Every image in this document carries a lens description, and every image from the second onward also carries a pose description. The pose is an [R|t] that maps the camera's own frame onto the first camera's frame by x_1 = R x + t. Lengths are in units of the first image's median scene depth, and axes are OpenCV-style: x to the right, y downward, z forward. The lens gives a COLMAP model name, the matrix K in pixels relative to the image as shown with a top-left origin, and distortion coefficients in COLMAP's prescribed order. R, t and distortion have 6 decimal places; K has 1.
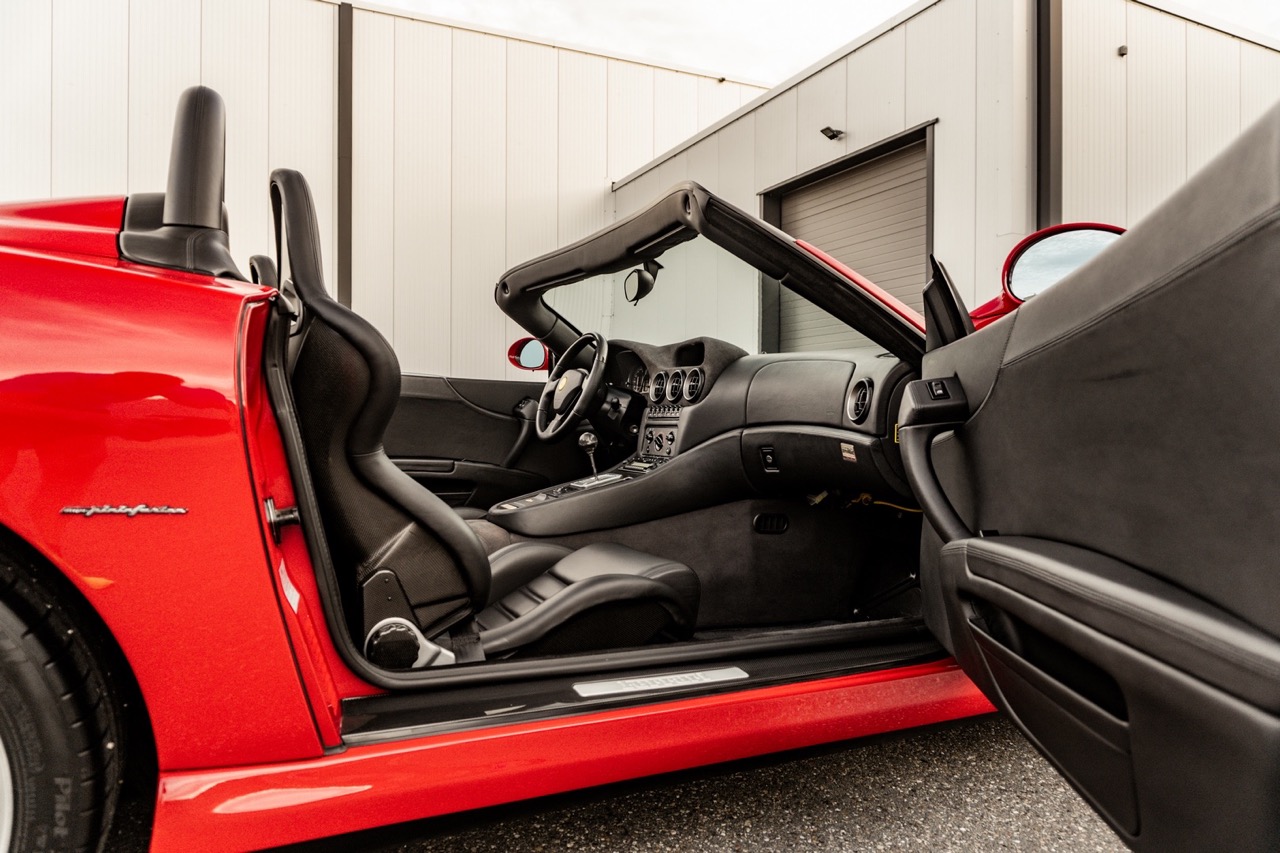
lens RADIAL K [[847.7, 0, 640.0], [0, 847.7, 426.5], [0, 0, 1]] dist [-0.015524, -0.001251]
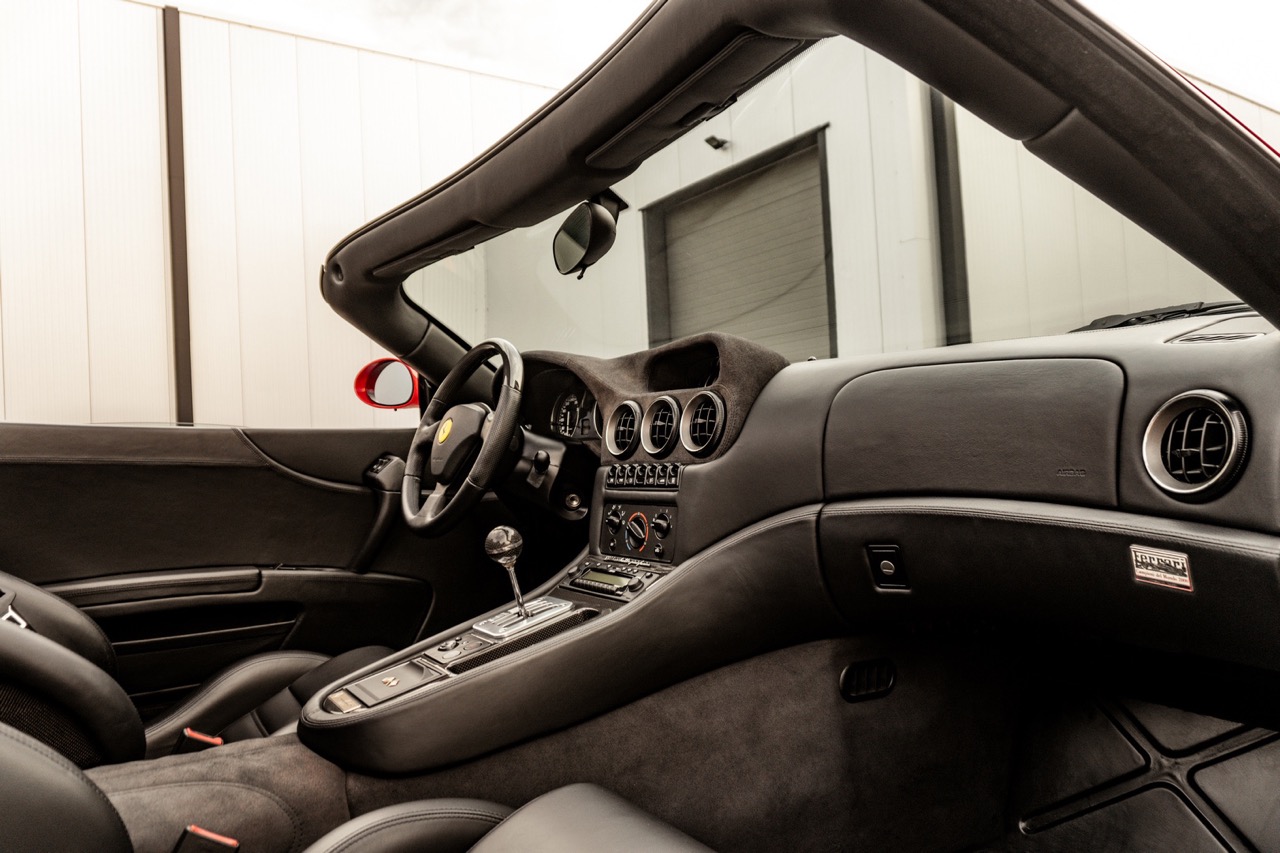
lens RADIAL K [[847.7, 0, 640.0], [0, 847.7, 426.5], [0, 0, 1]] dist [-0.015524, -0.001251]
pose [[0.988432, -0.052218, 0.142394, -0.043605], [0.057126, 0.997898, -0.030598, -0.028971], [-0.140497, 0.038379, 0.989337, 0.424878]]
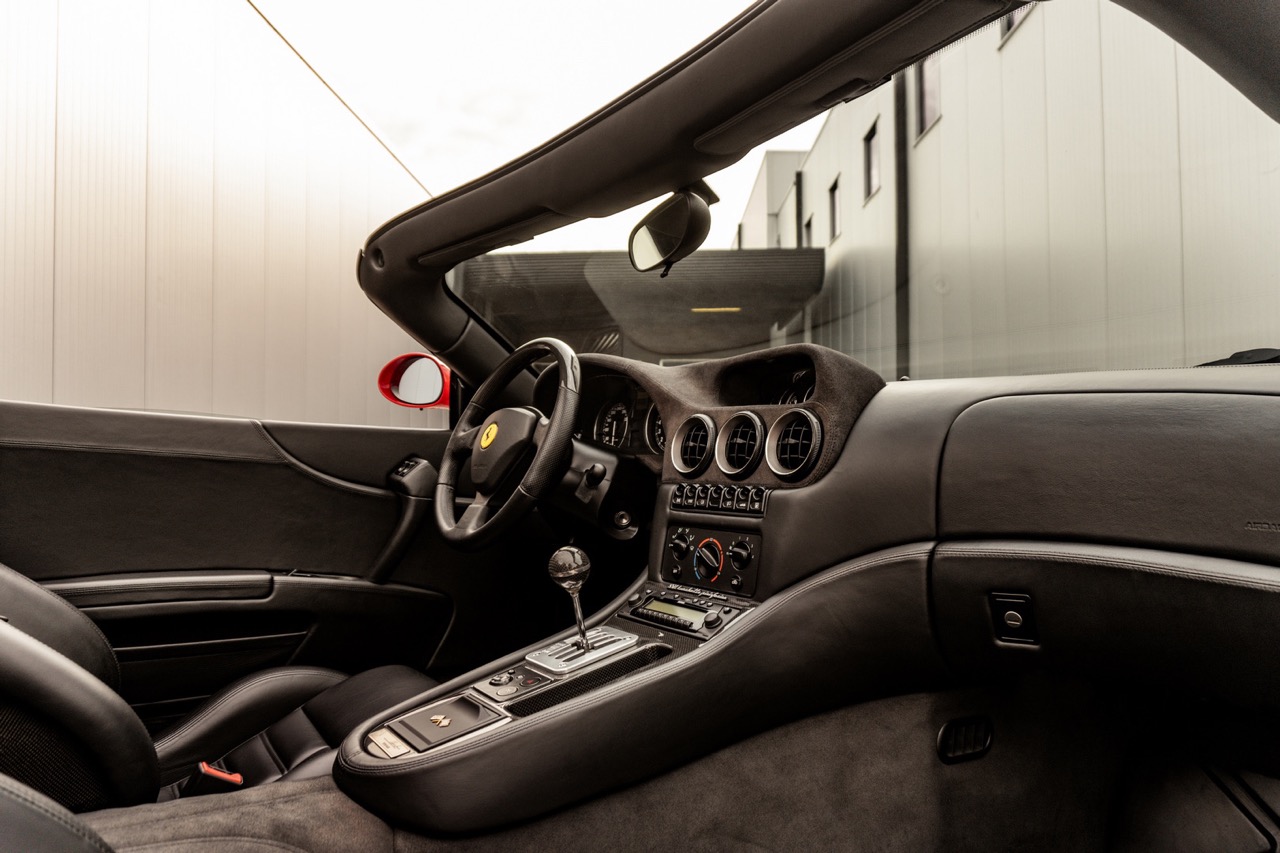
lens RADIAL K [[847.7, 0, 640.0], [0, 847.7, 426.5], [0, 0, 1]] dist [-0.015524, -0.001251]
pose [[0.987590, 0.001246, 0.157050, -0.083552], [0.005416, 0.999104, -0.041986, -0.034369], [-0.156962, 0.042316, 0.986698, 0.477962]]
